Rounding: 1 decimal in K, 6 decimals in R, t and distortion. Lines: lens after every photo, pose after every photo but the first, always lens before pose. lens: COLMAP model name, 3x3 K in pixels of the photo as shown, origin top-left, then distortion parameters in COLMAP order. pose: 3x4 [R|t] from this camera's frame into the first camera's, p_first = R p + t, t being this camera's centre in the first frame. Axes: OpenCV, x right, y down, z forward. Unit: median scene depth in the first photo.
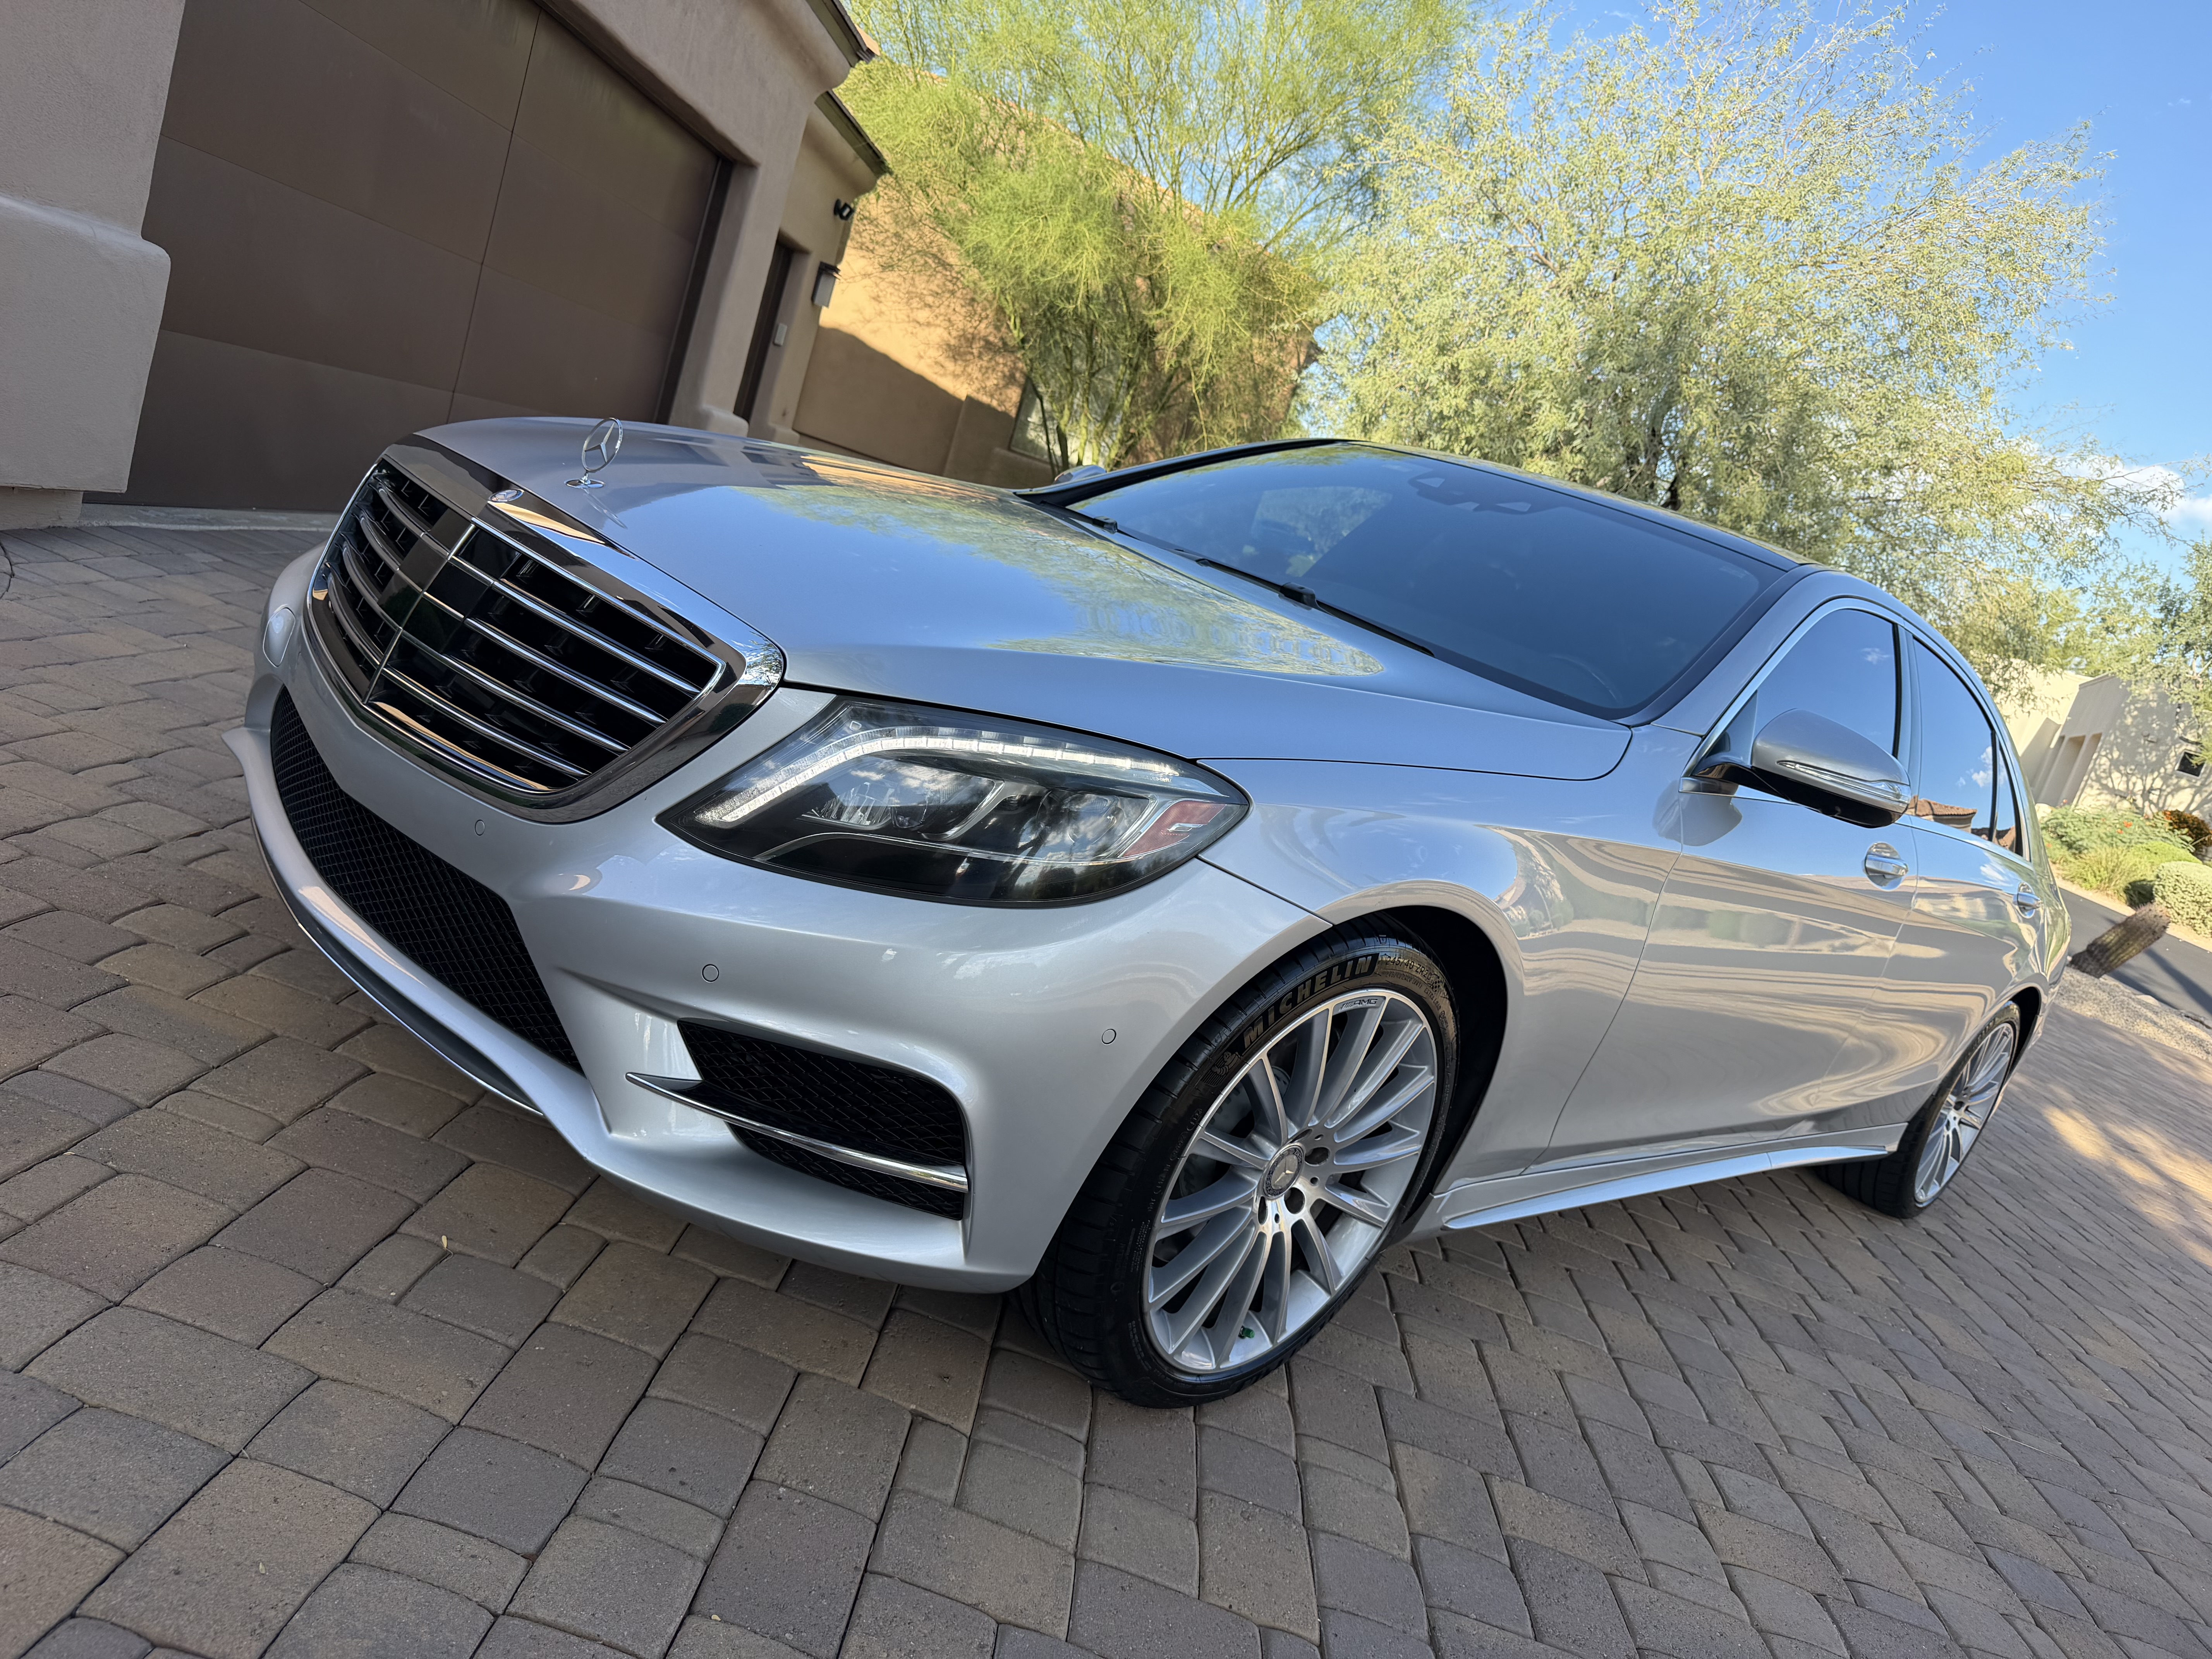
lens RADIAL K [[1572.9, 0, 1105.9], [0, 1572.9, 773.0], [0, 0, 1]] dist [-0.005292, -0.005217]
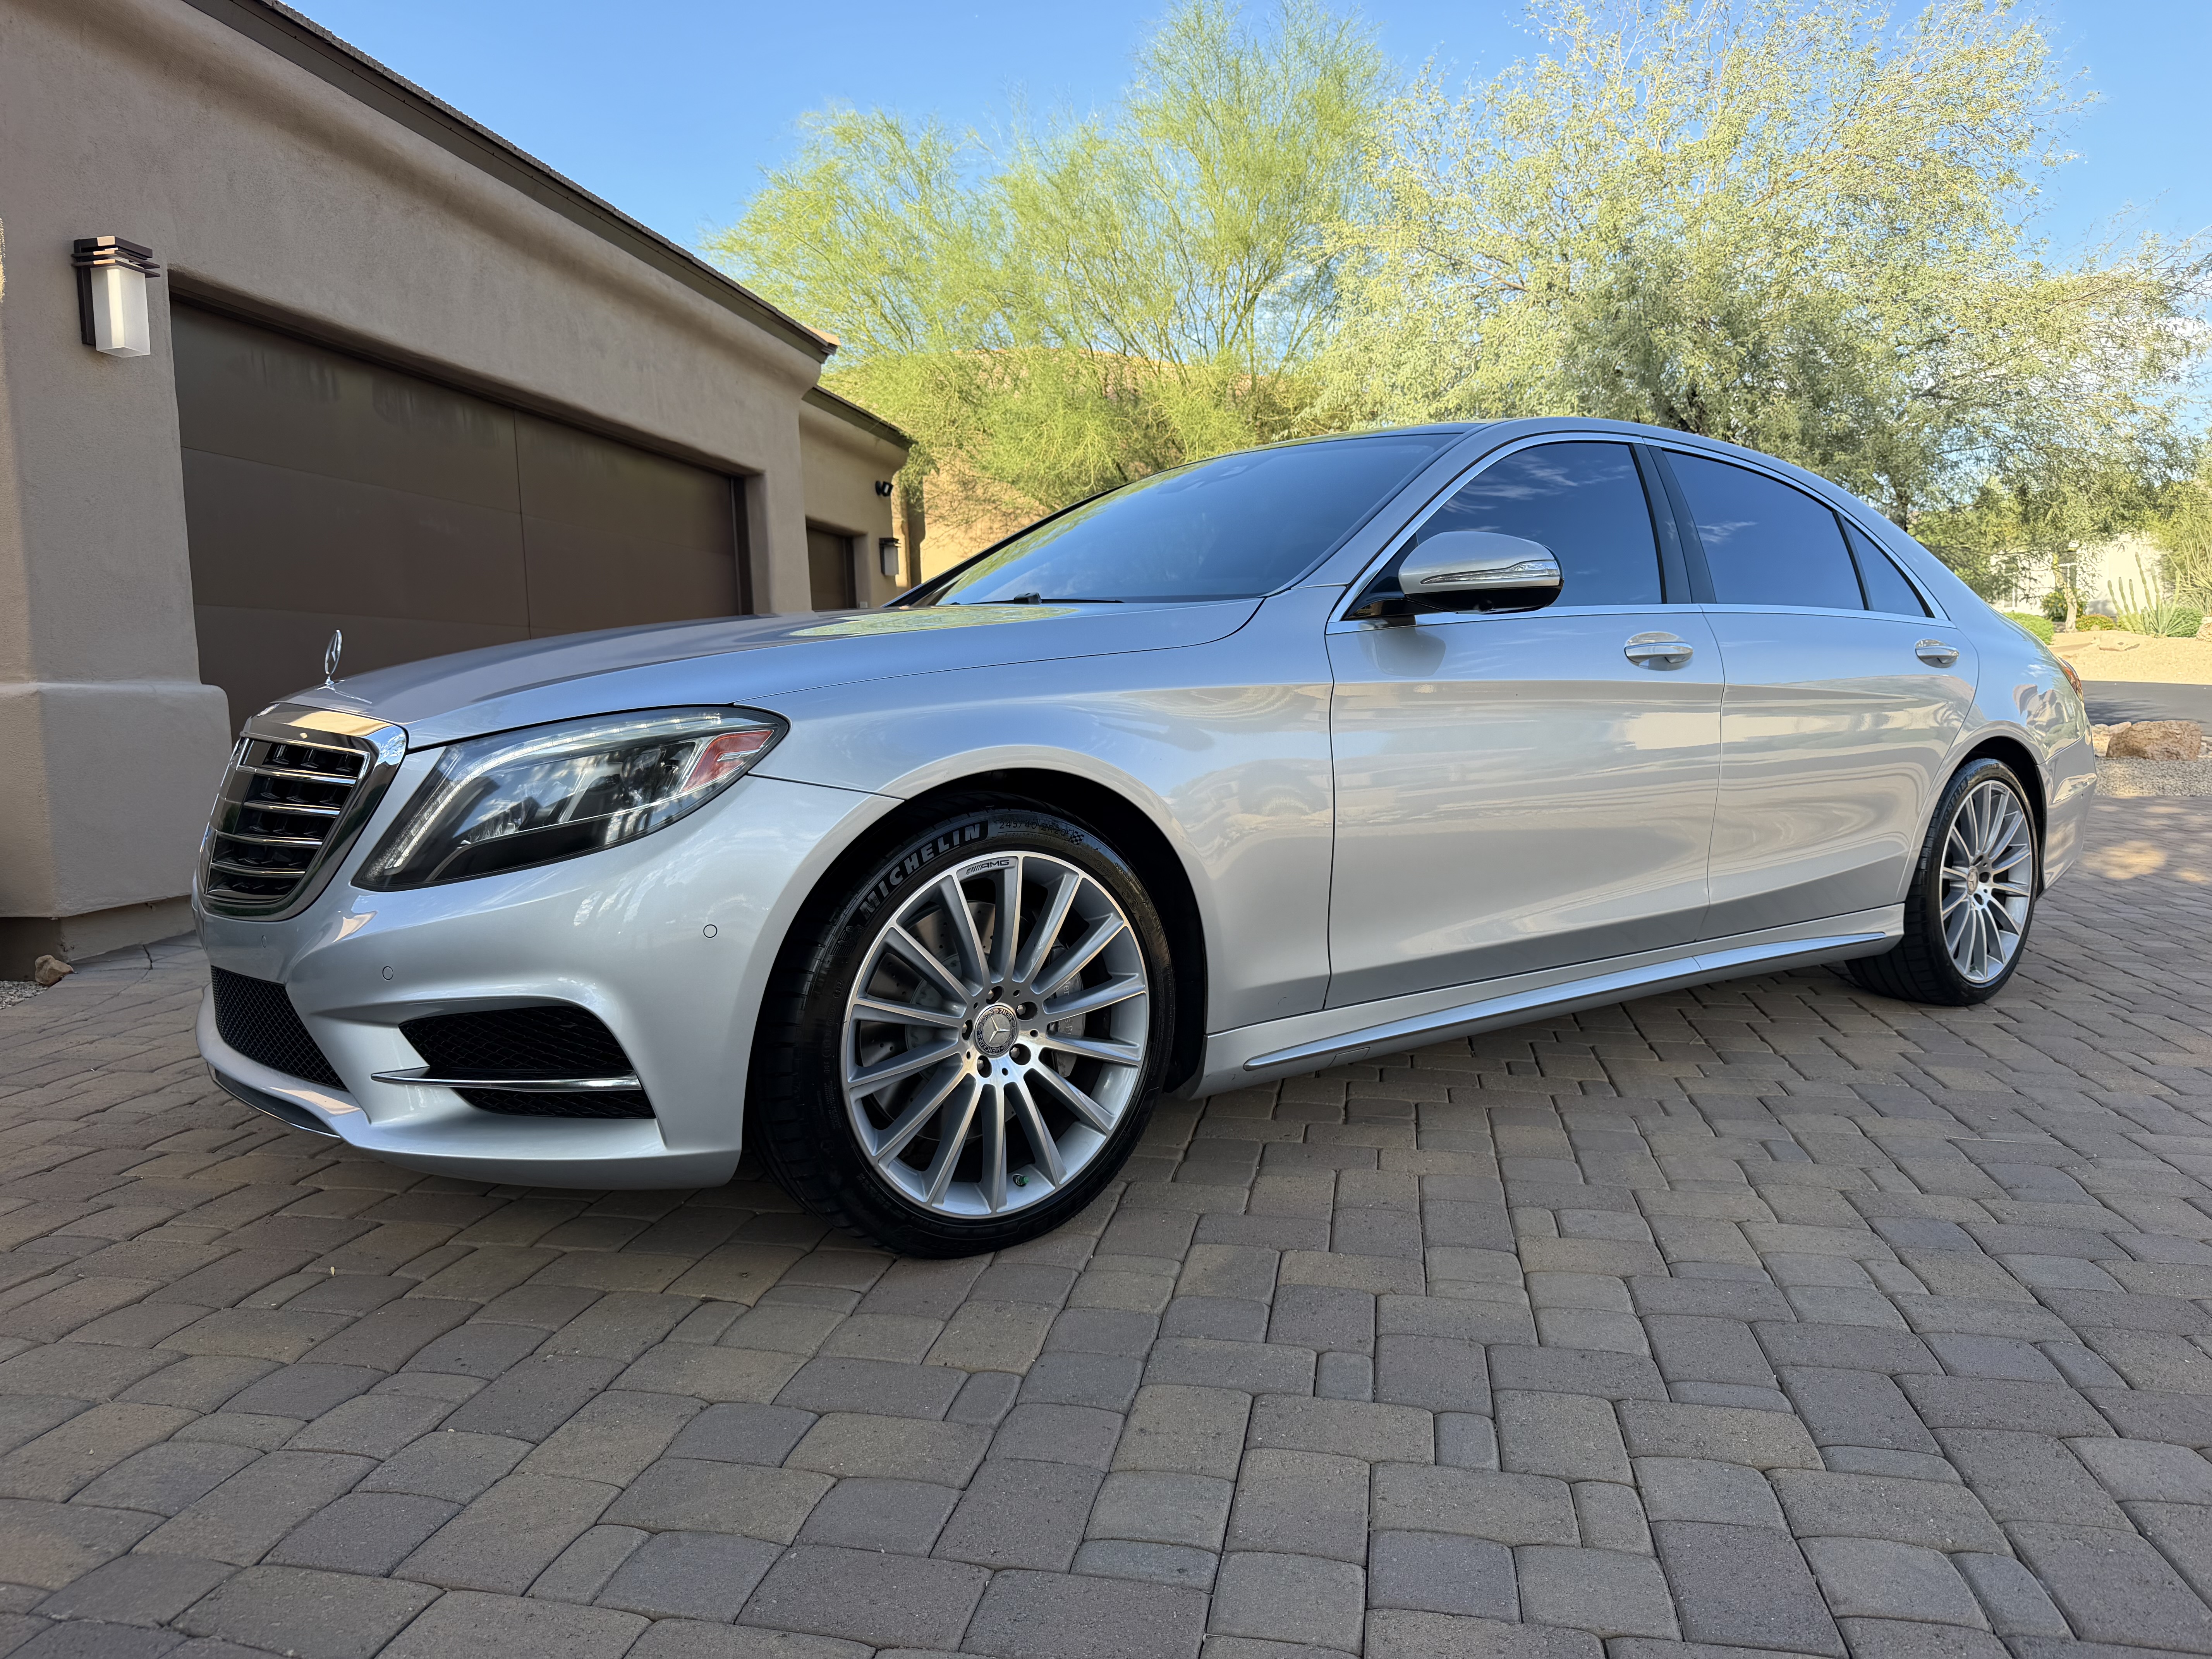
lens RADIAL K [[1494.3, 0, 1025.4], [0, 1494.3, 791.2], [0, 0, 1]] dist [0.062144, -0.089676]
pose [[0.932101, -0.329394, -0.150624, 0.368596], [0.312087, 0.941453, -0.127548, 0.240573], [0.183819, 0.071880, 0.980328, -0.102274]]
